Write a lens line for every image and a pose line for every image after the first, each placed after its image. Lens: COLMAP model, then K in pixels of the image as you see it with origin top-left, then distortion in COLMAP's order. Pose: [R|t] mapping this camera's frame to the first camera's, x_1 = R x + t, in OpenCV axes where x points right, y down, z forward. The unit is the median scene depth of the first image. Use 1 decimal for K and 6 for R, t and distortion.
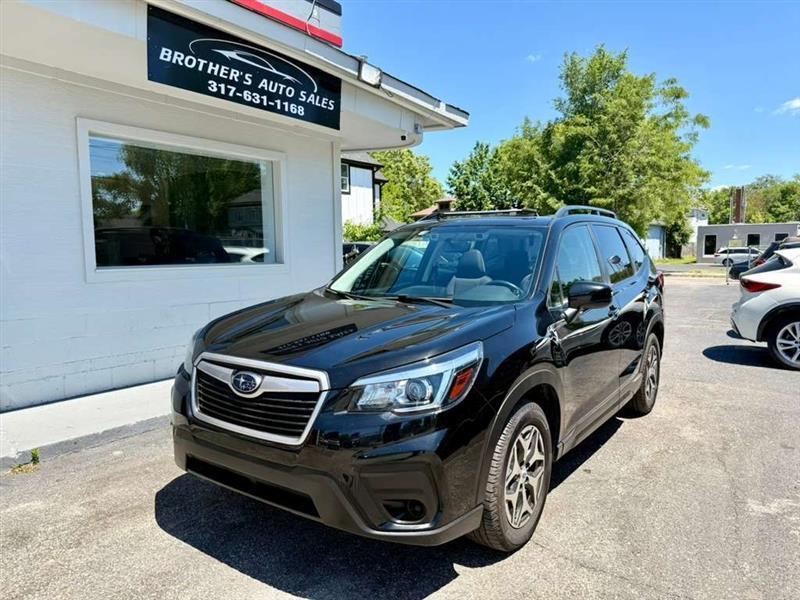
lens RADIAL K [[562.4, 0, 402.0], [0, 562.4, 303.0], [0, 0, 1]] dist [0.016893, -0.030629]
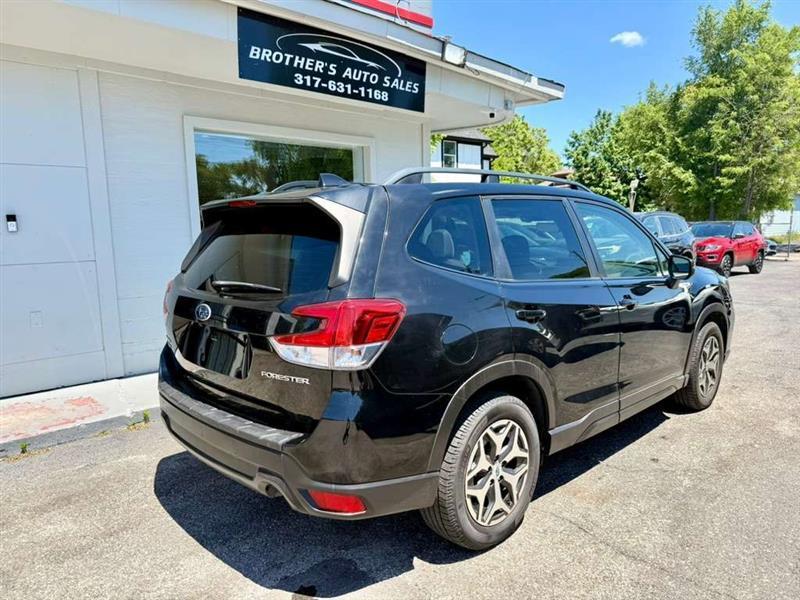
lens RADIAL K [[562.4, 0, 402.4], [0, 562.4, 302.9], [0, 0, 1]] dist [0.016893, -0.030629]
pose [[0.979972, 0.011299, -0.198815, 0.064650], [-0.003413, 0.999195, 0.039967, -0.006006], [0.199107, -0.038488, 0.979222, -0.014713]]
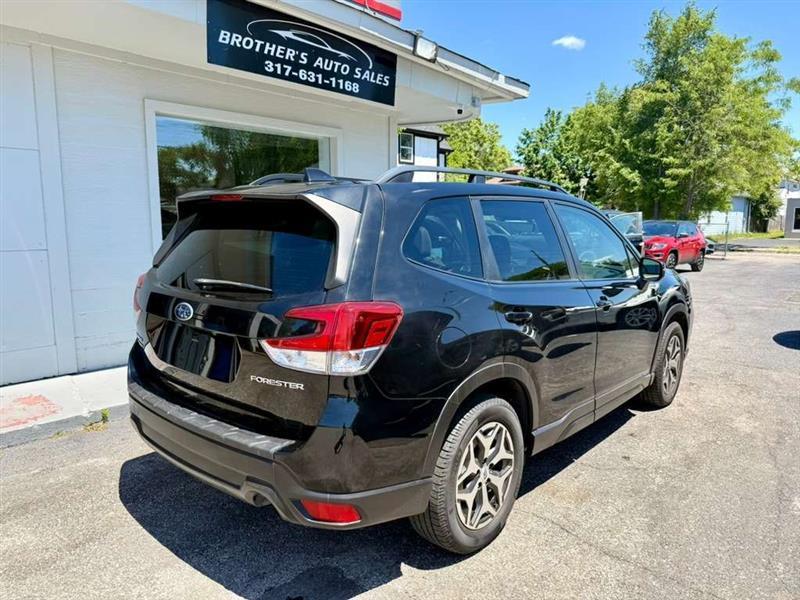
lens RADIAL K [[562.4, 0, 402.7], [0, 562.4, 297.2], [0, 0, 1]] dist [0.016893, -0.030629]
pose [[0.993303, 0.025625, -0.112658, 0.029851], [-0.020731, 0.998799, 0.044396, -0.013523], [0.113660, -0.041764, 0.992641, -0.009599]]
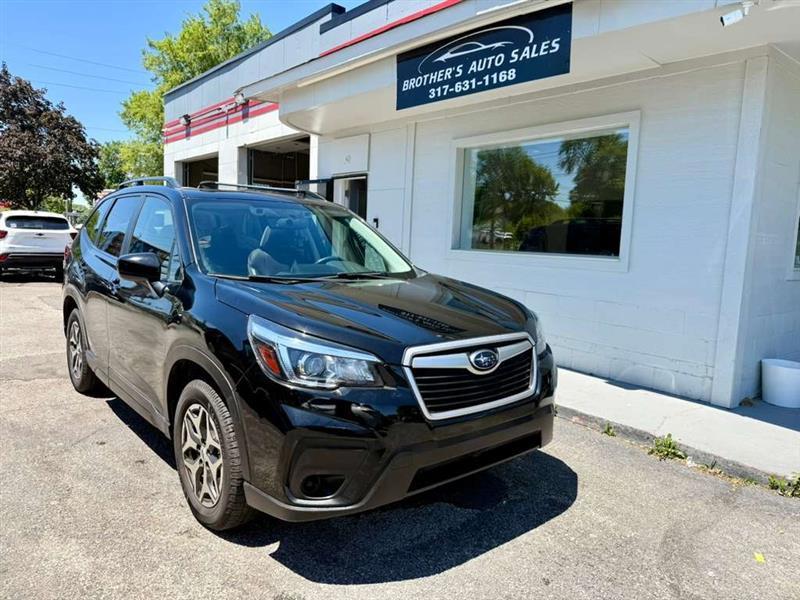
lens RADIAL K [[568.8, 0, 401.2], [0, 568.8, 298.8], [0, 0, 1]] dist [0.003963, -0.011955]
pose [[-0.253572, 0.099199, -0.962217, 0.781851], [-0.130139, 0.982186, 0.135553, -0.108216], [0.958522, 0.159594, -0.236145, 1.174437]]
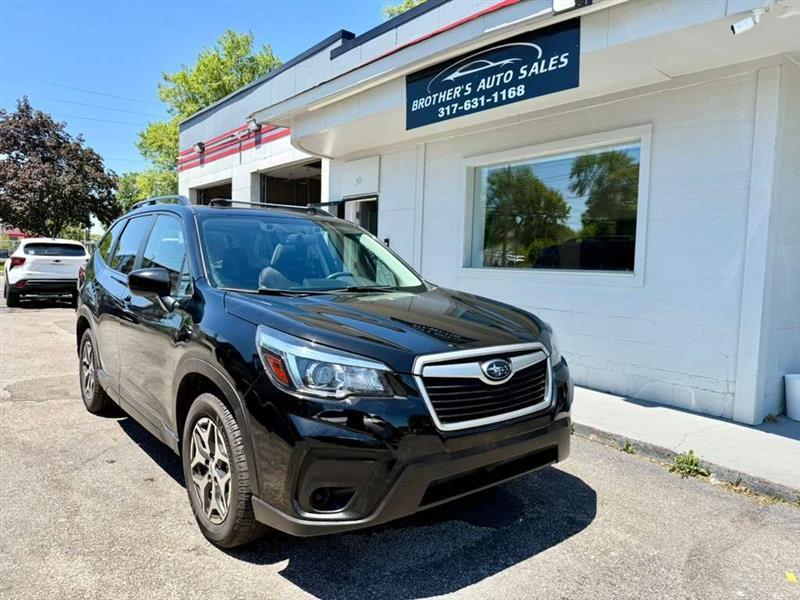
lens RADIAL K [[568.8, 0, 398.8], [0, 568.8, 302.4], [0, 0, 1]] dist [0.003963, -0.011955]
pose [[-0.278073, 0.065184, -0.958346, 0.774816], [-0.117161, 0.987944, 0.101193, -0.094343], [0.953388, 0.140420, -0.267084, 1.176492]]
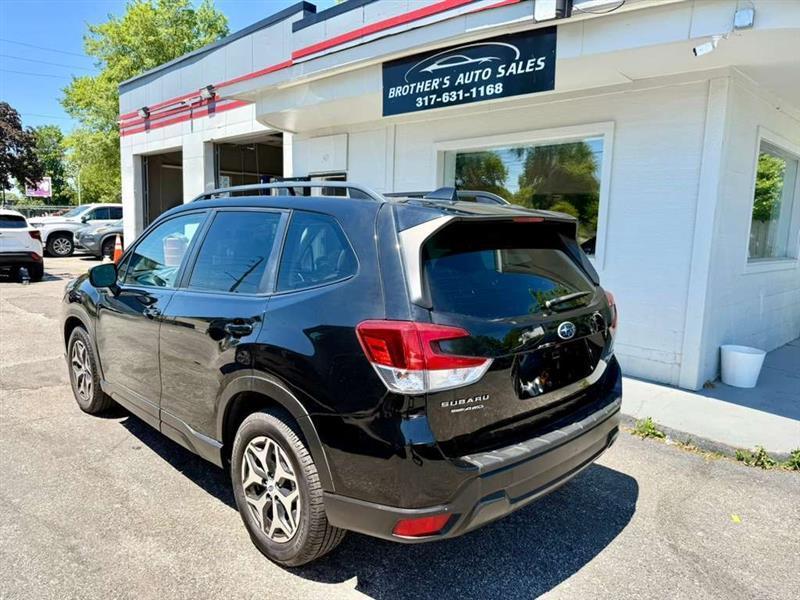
lens RADIAL K [[568.8, 0, 400.8], [0, 568.8, 305.2], [0, 0, 1]] dist [0.003963, -0.011955]
pose [[-0.169856, 0.139749, -0.975510, 0.858974], [-0.118794, 0.979772, 0.161044, -0.133687], [0.978283, 0.143239, -0.149818, 1.105757]]
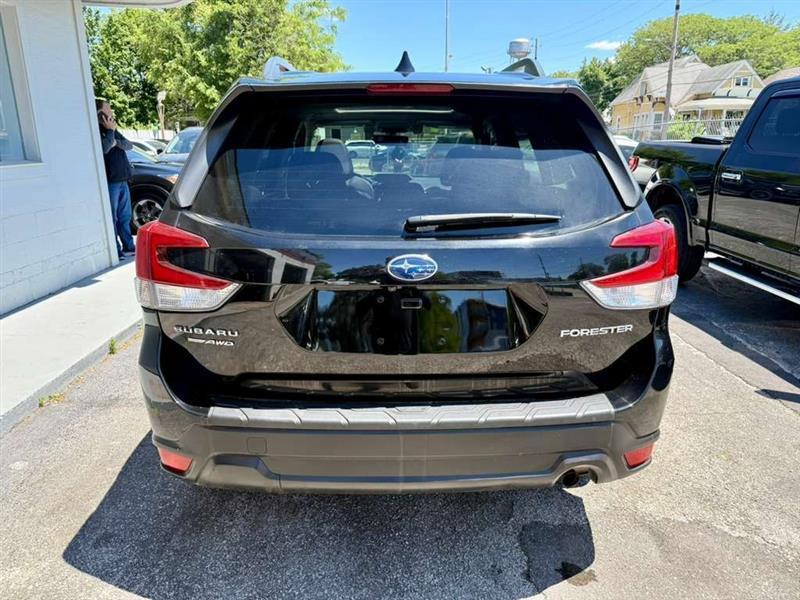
lens RADIAL K [[562.4, 0, 400.0], [0, 562.4, 301.8], [0, 0, 1]] dist [0.016893, -0.030629]
pose [[0.807724, -0.159816, 0.567487, -0.364748], [0.052874, 0.978316, 0.200258, -0.020286], [-0.587185, -0.131748, 0.798659, 0.179977]]
